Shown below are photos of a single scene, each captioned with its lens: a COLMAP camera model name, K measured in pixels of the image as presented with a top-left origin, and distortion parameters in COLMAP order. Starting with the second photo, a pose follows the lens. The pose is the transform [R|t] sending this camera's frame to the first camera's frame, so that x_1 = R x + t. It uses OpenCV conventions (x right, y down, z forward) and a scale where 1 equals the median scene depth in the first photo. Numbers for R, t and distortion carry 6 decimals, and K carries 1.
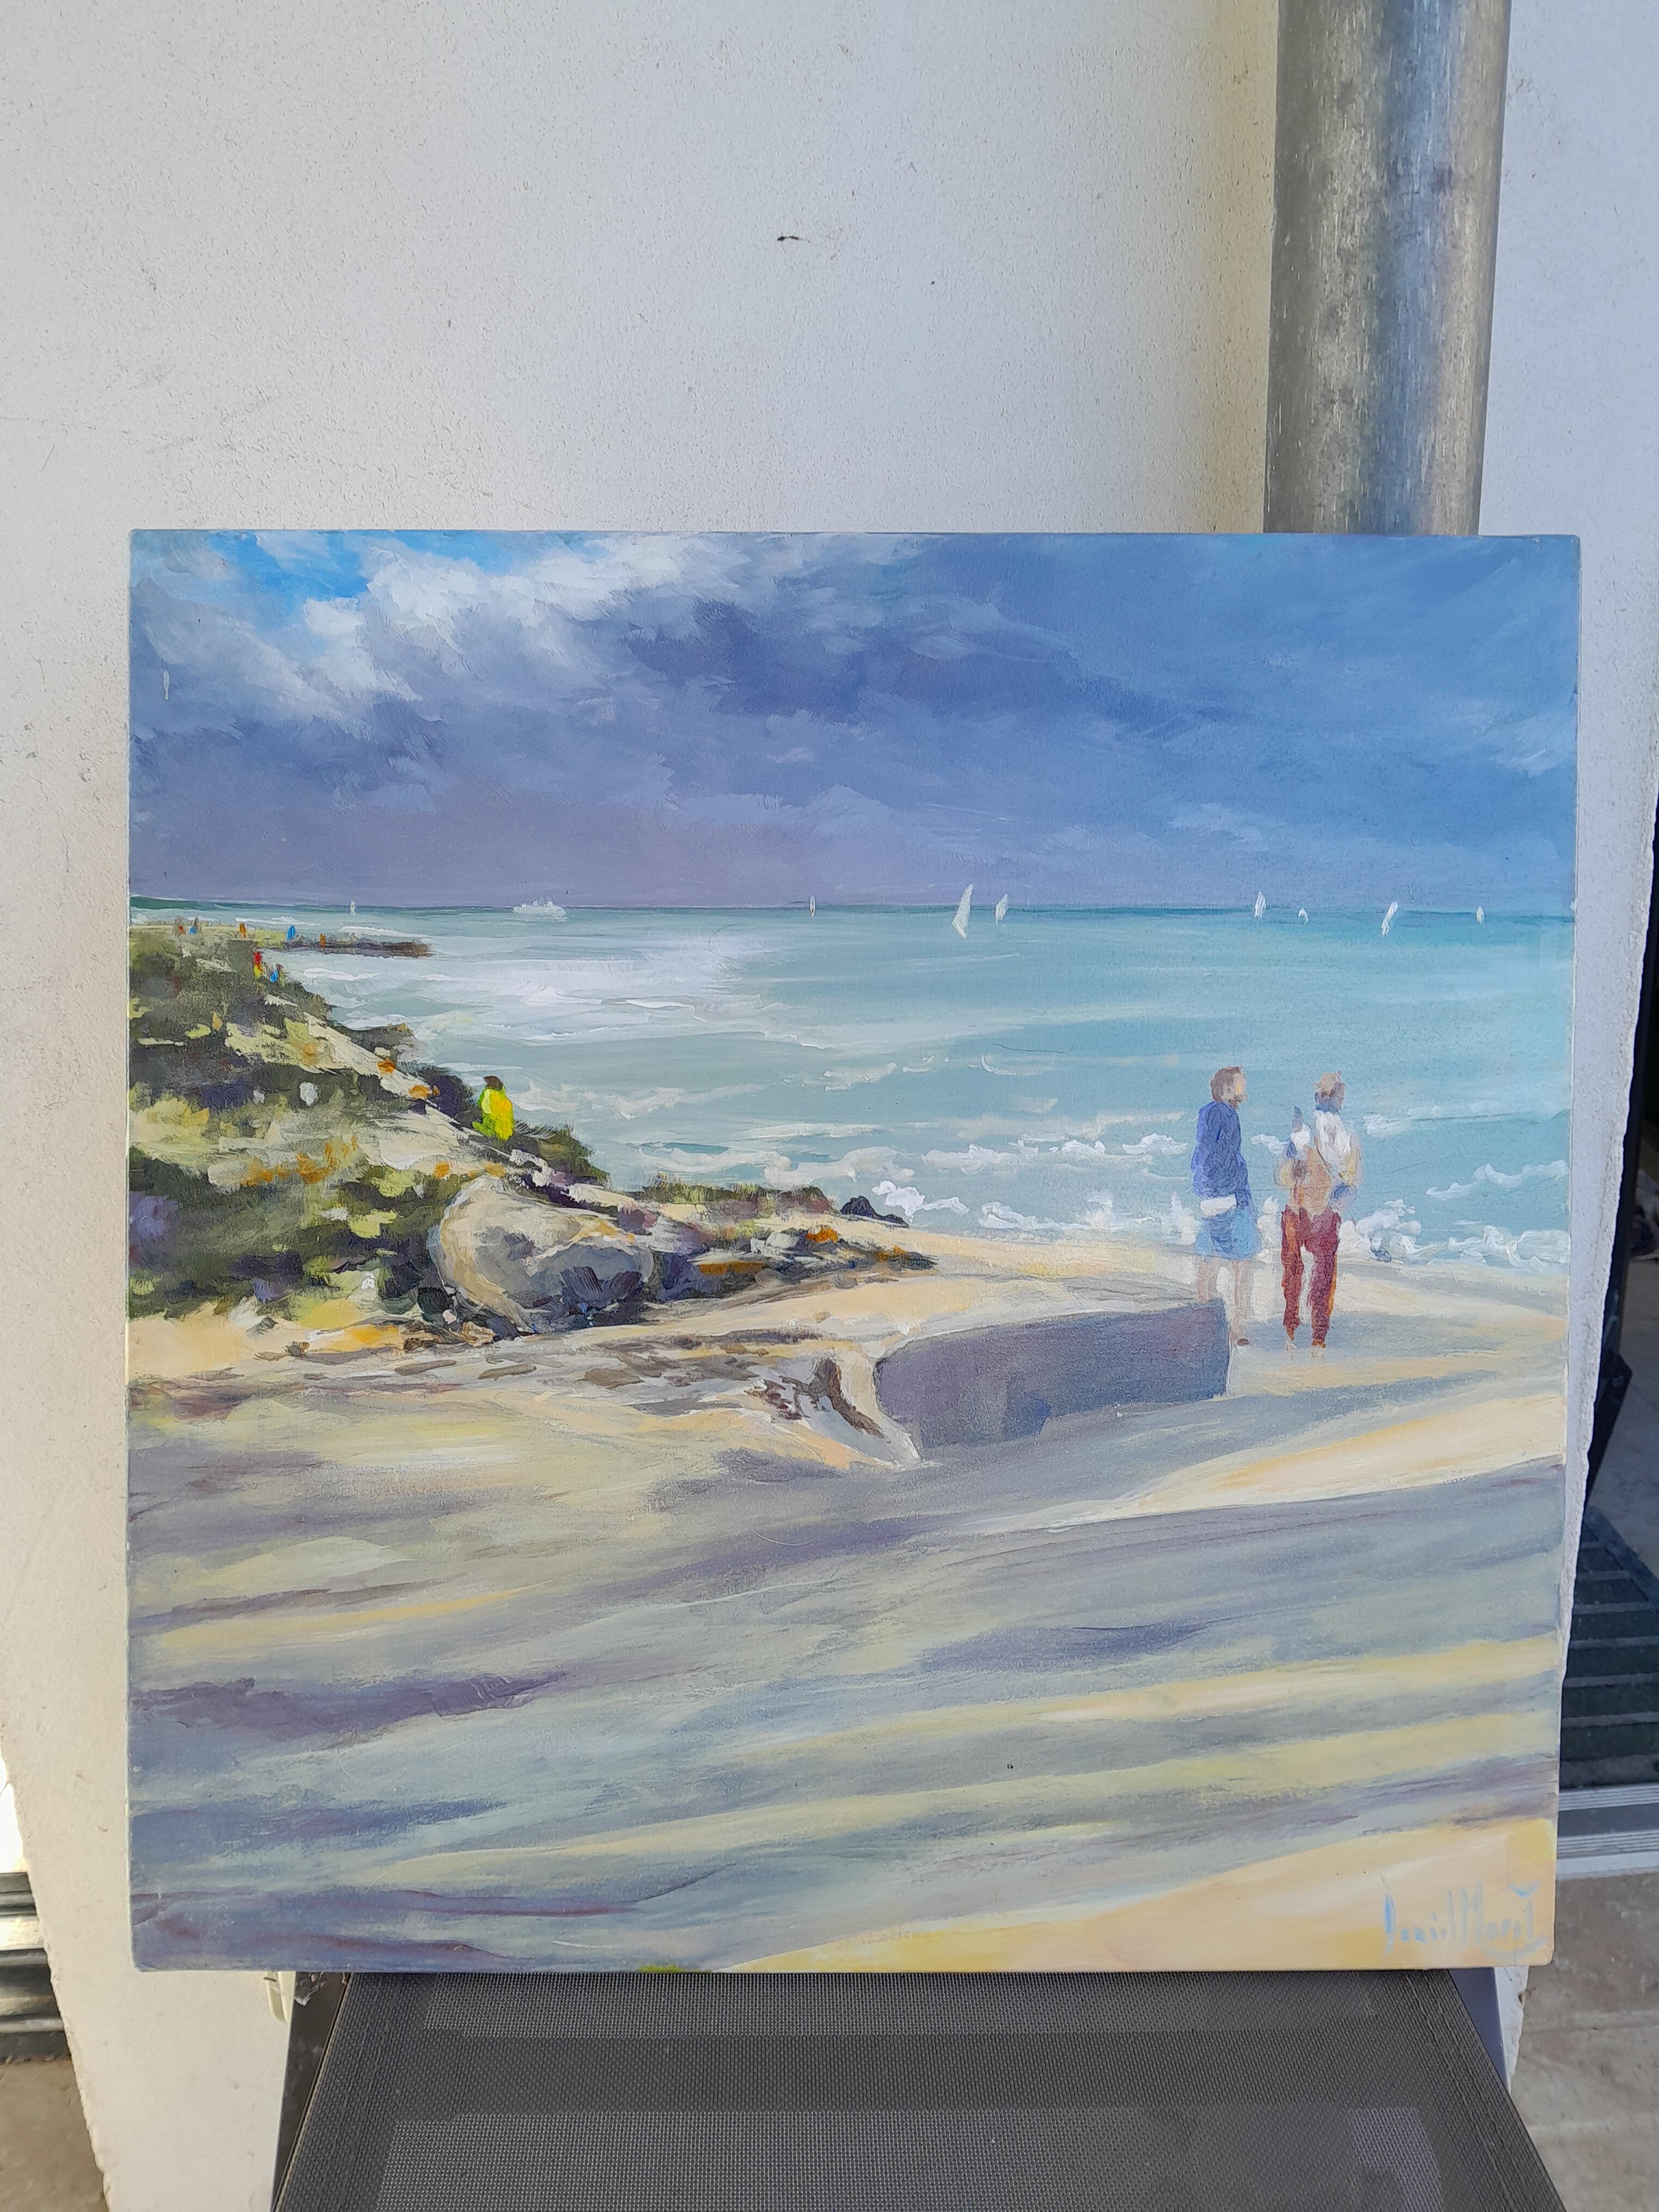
lens RADIAL K [[1656.0, 0, 852.8], [0, 1656.0, 1107.1], [0, 0, 1]] dist [-0.047963, 0.010798]
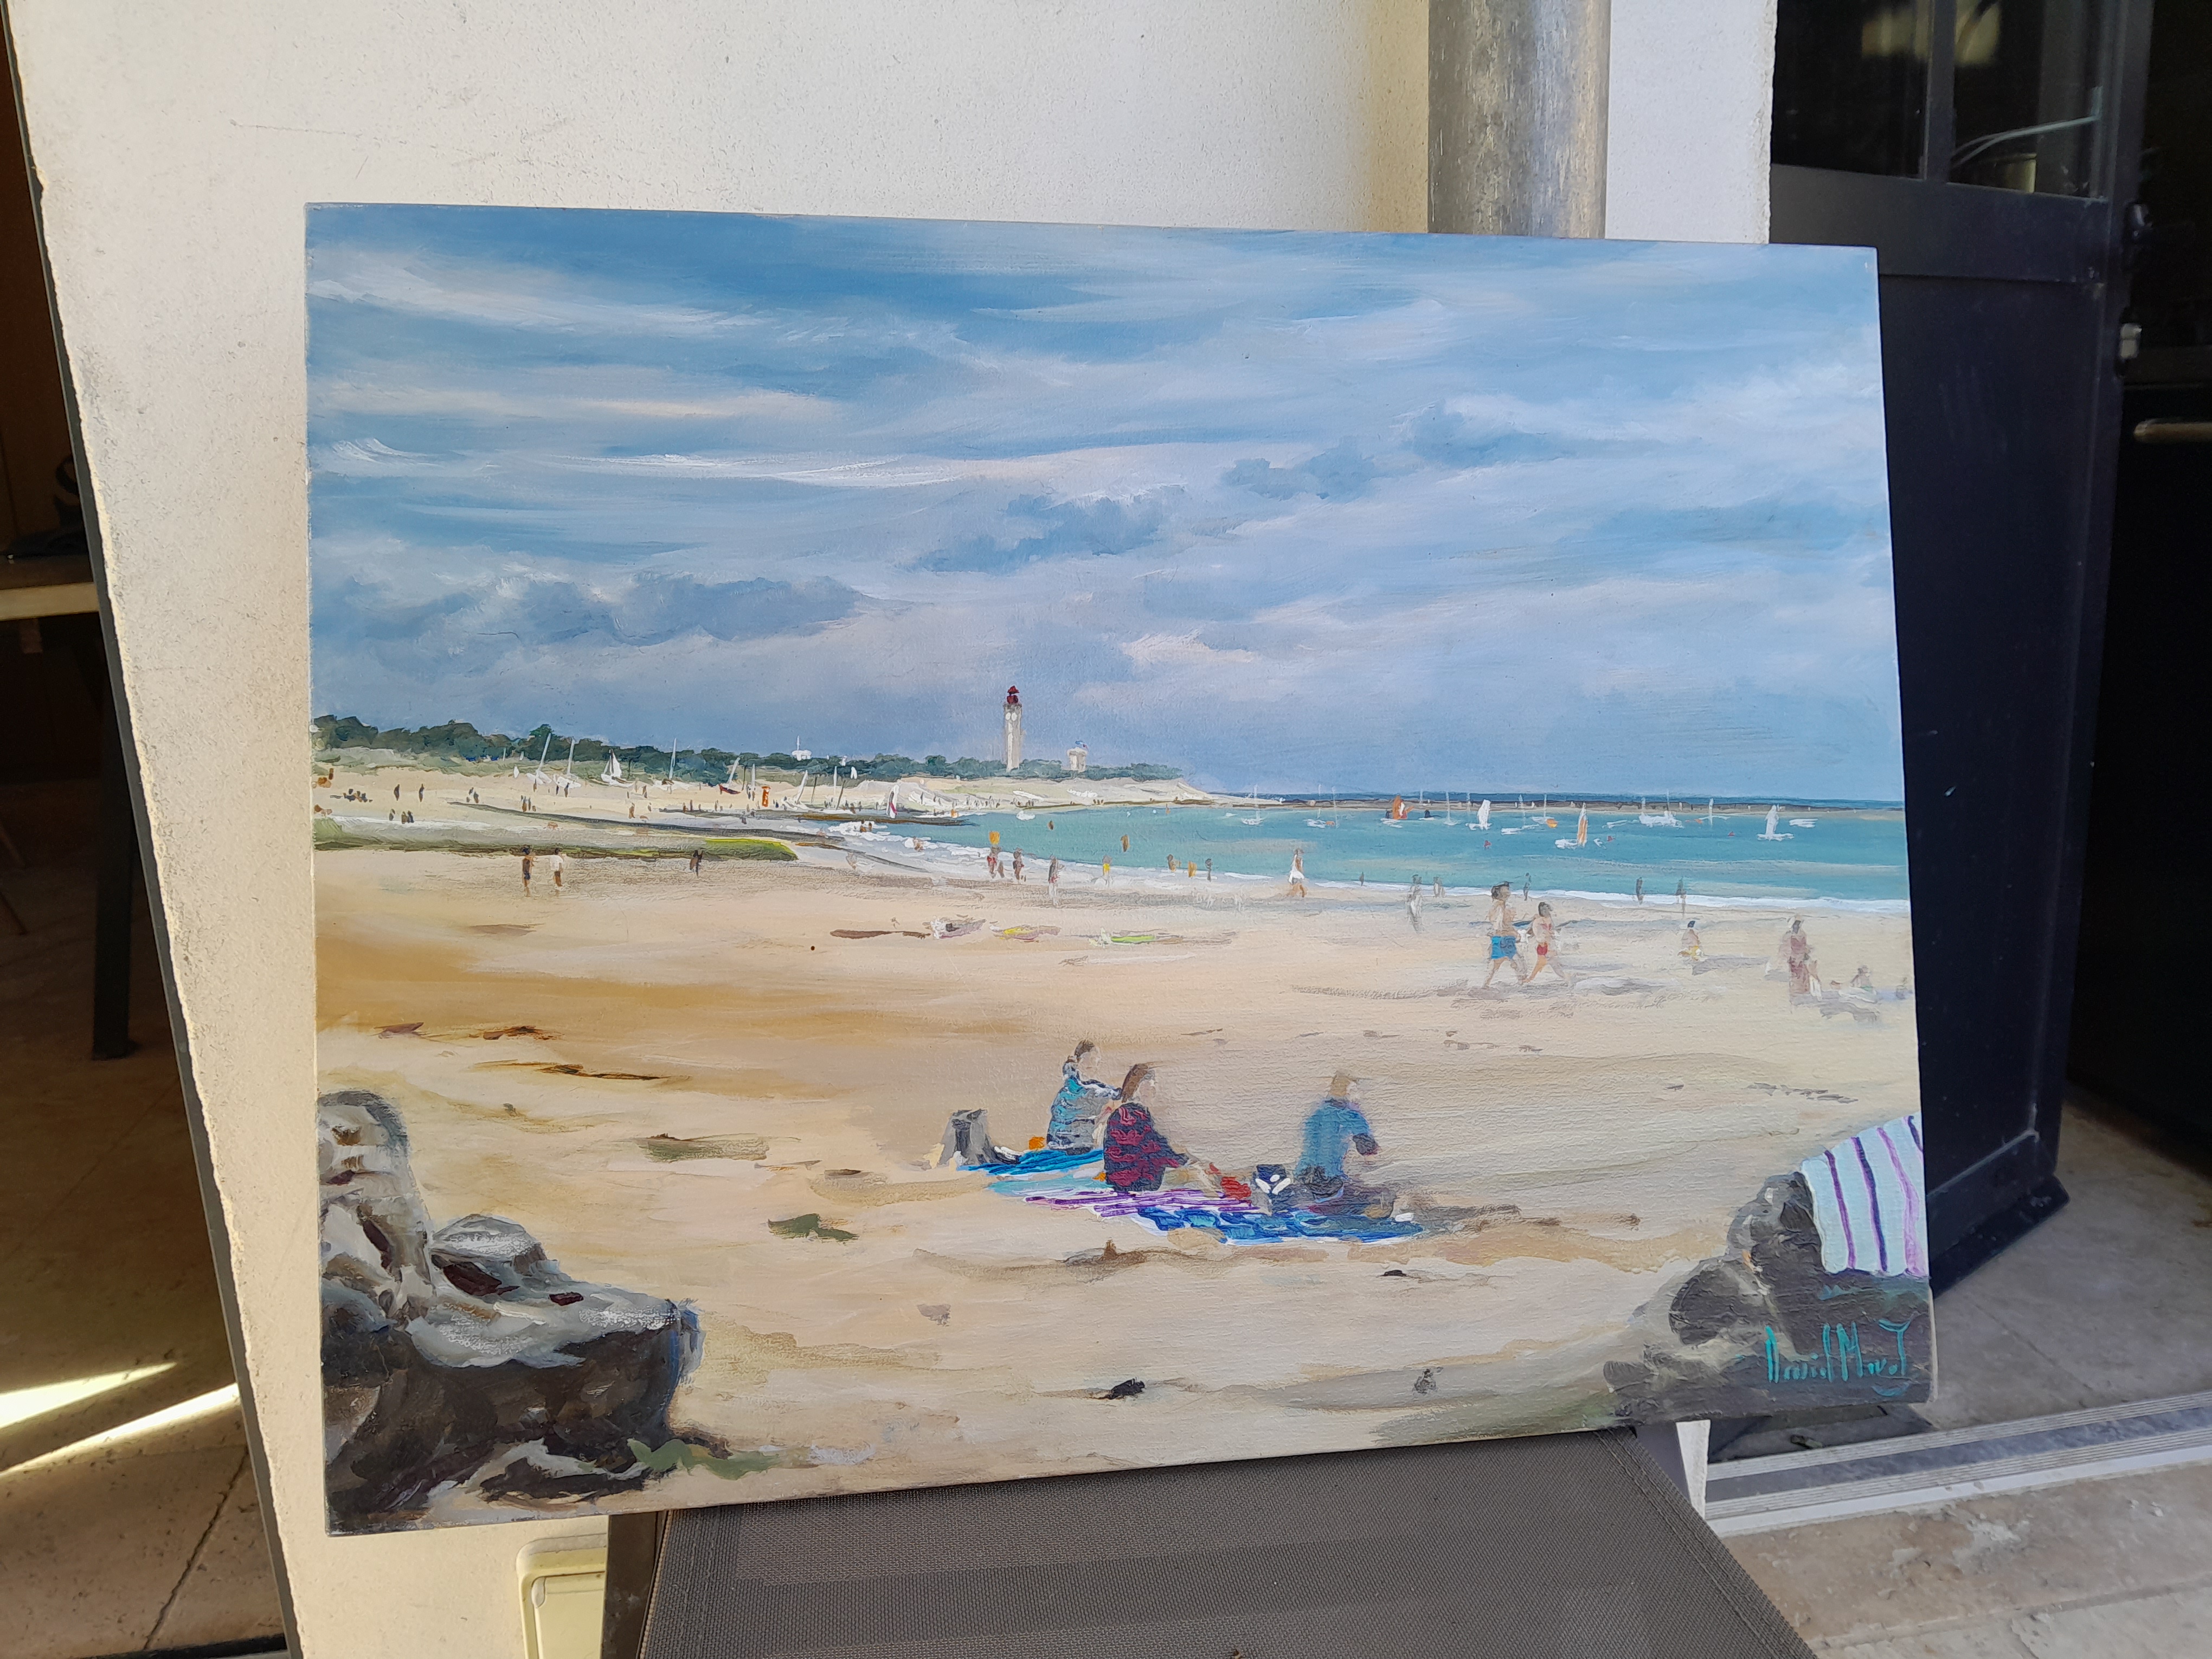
lens RADIAL K [[1656.0, 0, 1113.1], [0, 1656.0, 876.6], [0, 0, 1]] dist [-0.047963, 0.010798]
pose [[0.994630, -0.027227, 0.099851, -0.106470], [0.034115, 0.997106, -0.067945, 0.178654], [-0.097712, 0.070987, 0.992680, -0.123390]]
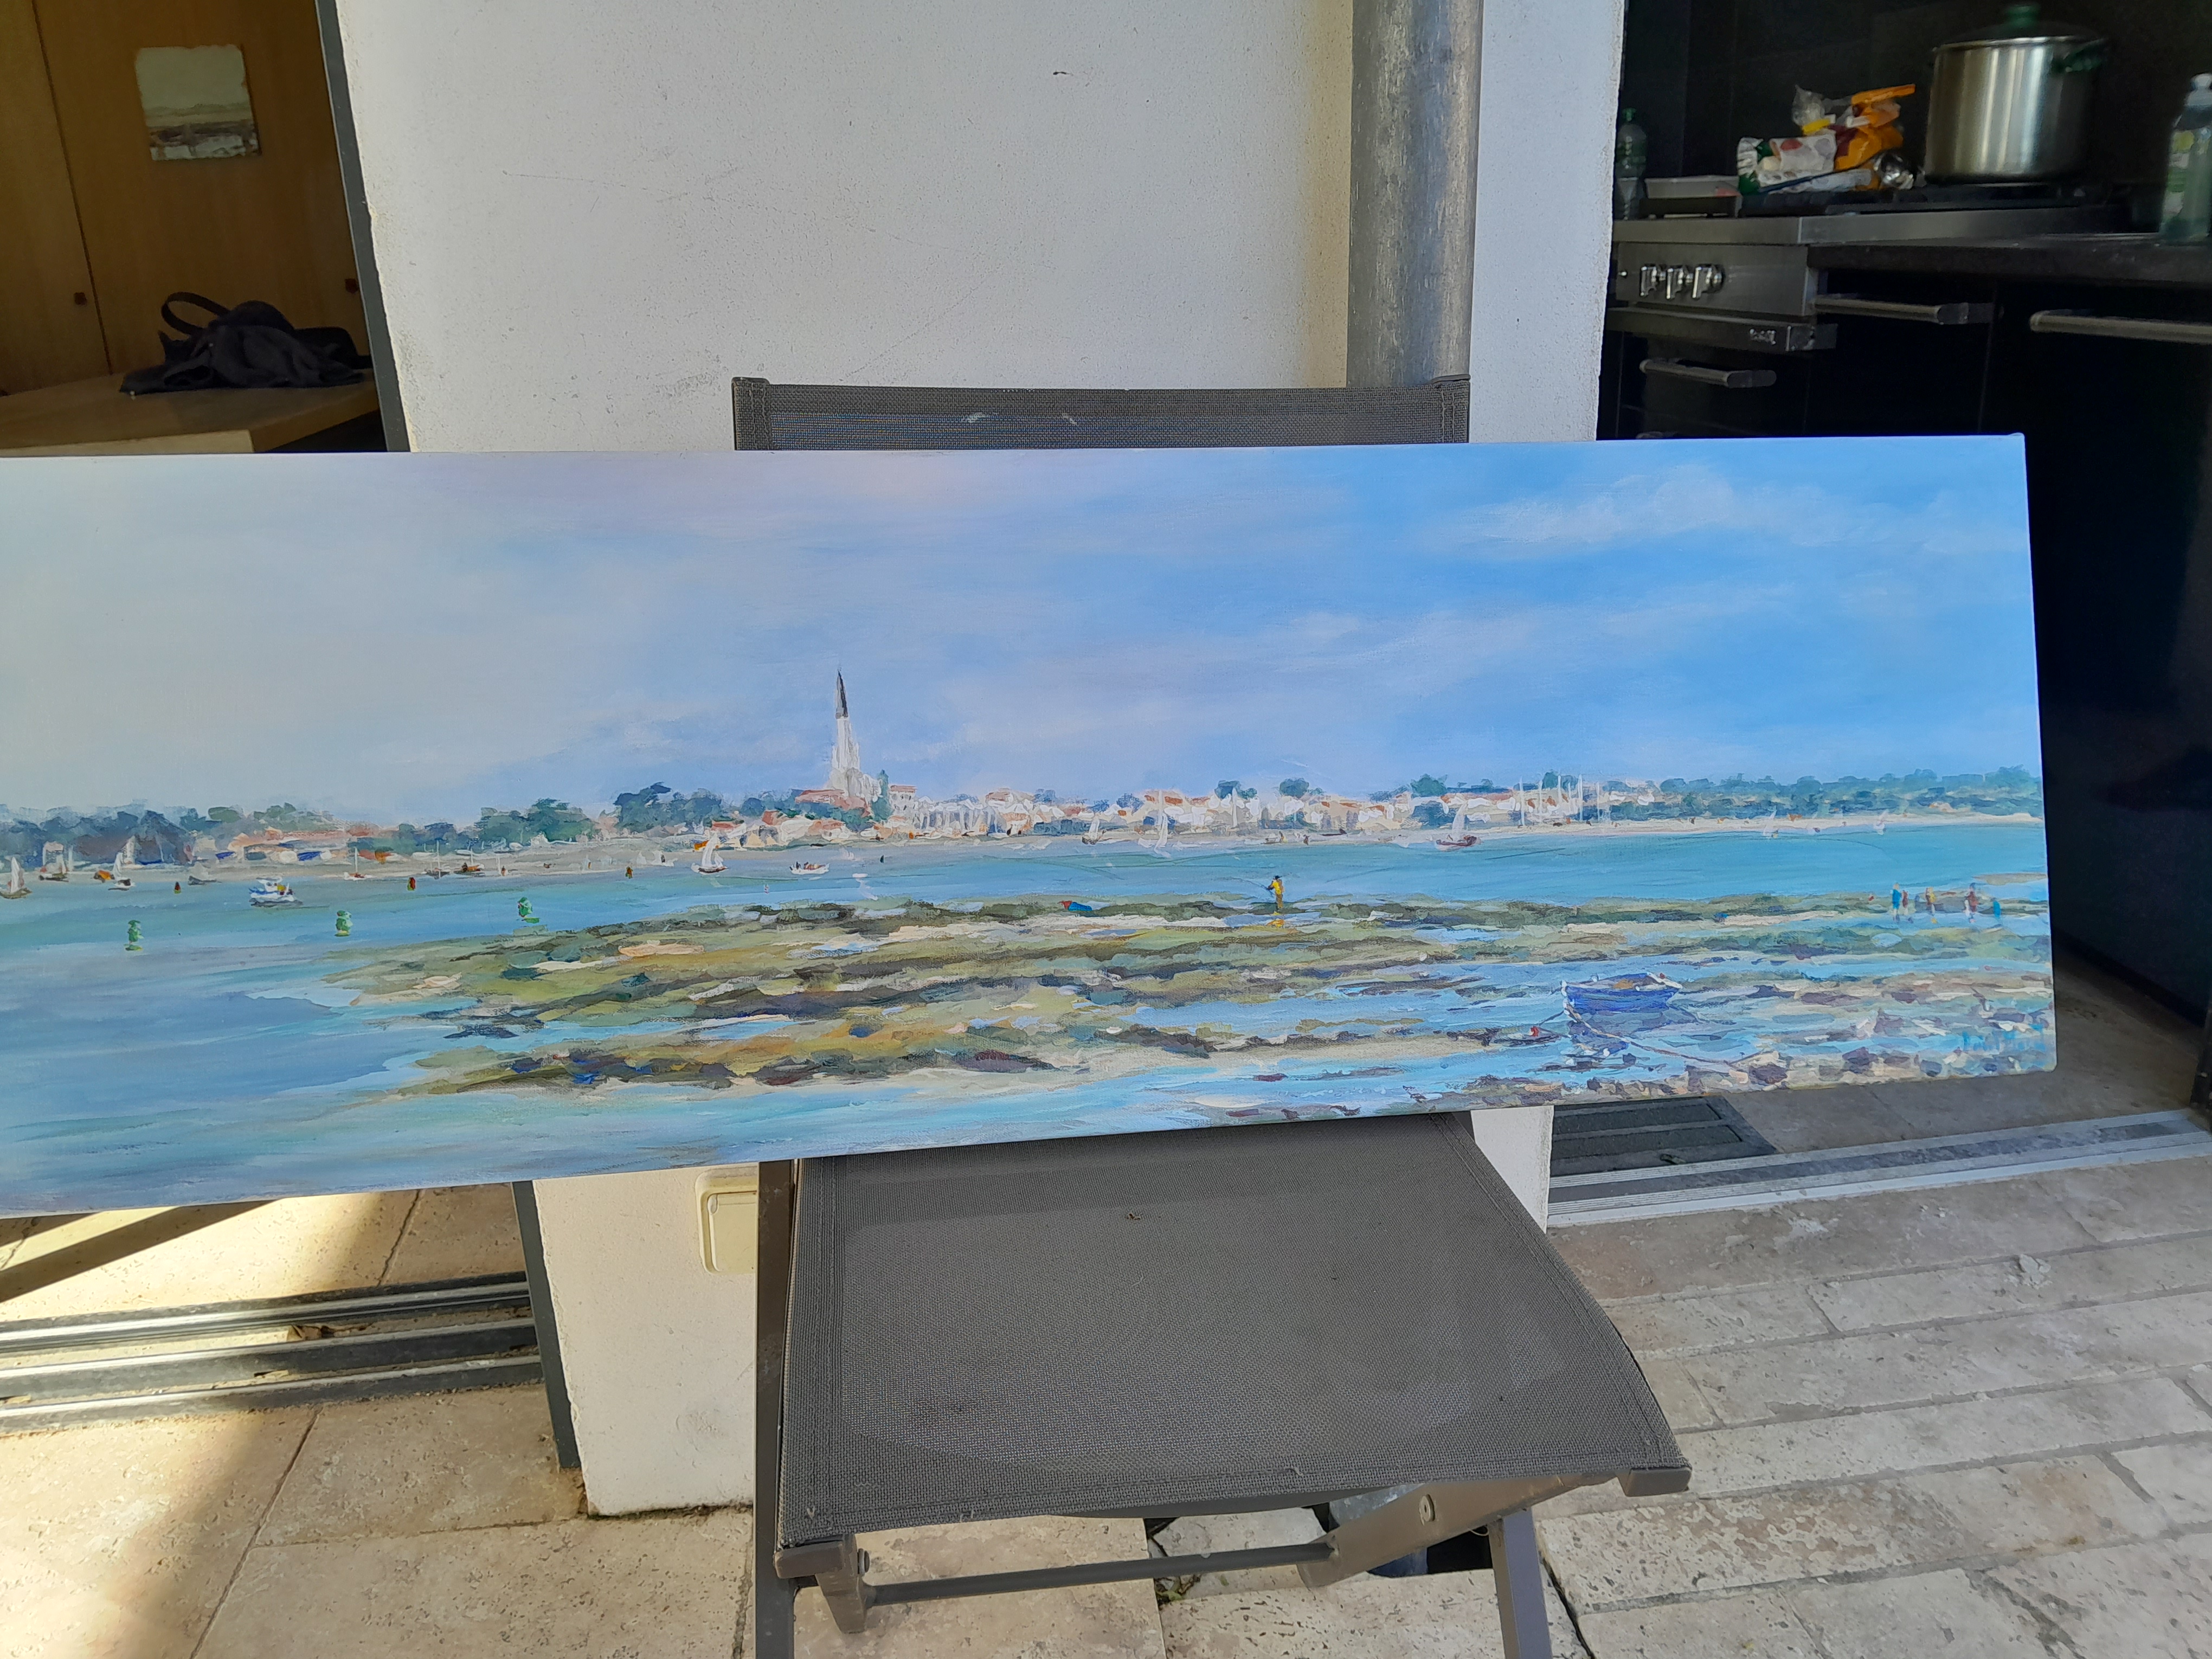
lens RADIAL K [[1656.0, 0, 1110.8], [0, 1656.0, 853.1], [0, 0, 1]] dist [-0.047963, 0.010798]
pose [[0.996800, -0.022608, 0.076673, -0.129653], [0.019995, 0.999198, 0.034679, 0.187151], [-0.077396, -0.033035, 0.996453, -0.649162]]
